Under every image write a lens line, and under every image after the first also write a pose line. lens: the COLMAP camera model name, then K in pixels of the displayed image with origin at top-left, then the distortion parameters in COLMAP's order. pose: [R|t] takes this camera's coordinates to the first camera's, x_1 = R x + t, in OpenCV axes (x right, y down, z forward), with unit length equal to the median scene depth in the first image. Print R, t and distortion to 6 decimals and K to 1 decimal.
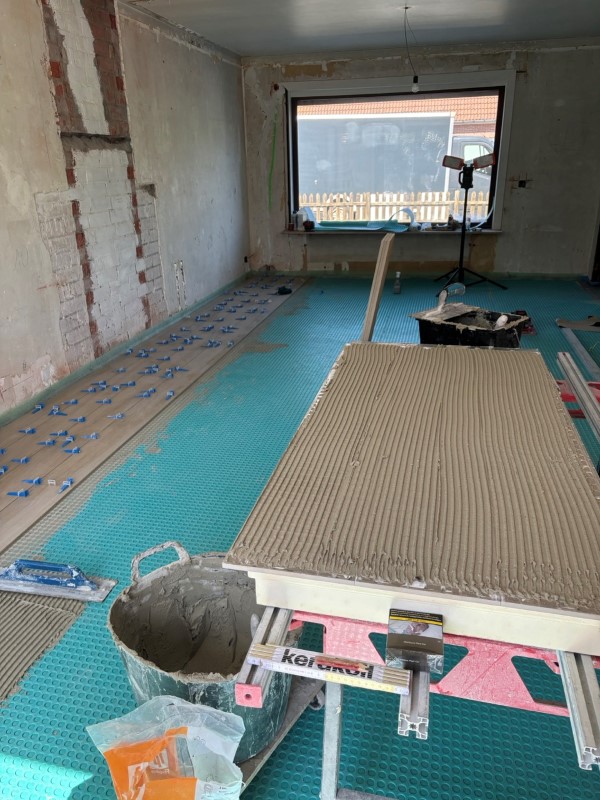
lens RADIAL K [[614.0, 0, 300.0], [0, 614.0, 400.0], [0, 0, 1]] dist [0.057772, -0.069885]
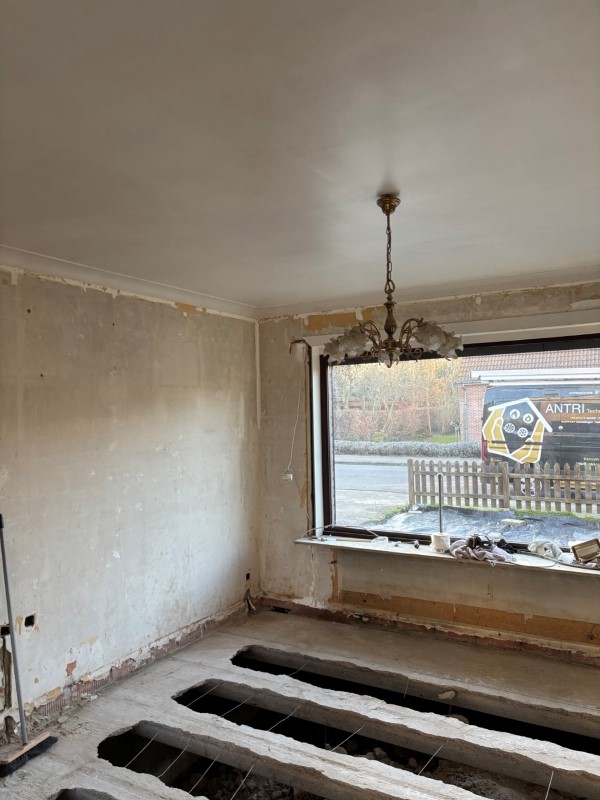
lens RADIAL K [[614.0, 0, 300.0], [0, 614.0, 400.0], [0, 0, 1]] dist [0.057772, -0.069885]
pose [[0.959453, -0.003658, -0.281844, 0.166573], [-0.105497, 0.922579, -0.371105, -0.182942], [0.261381, 0.385792, 0.884785, 0.402908]]
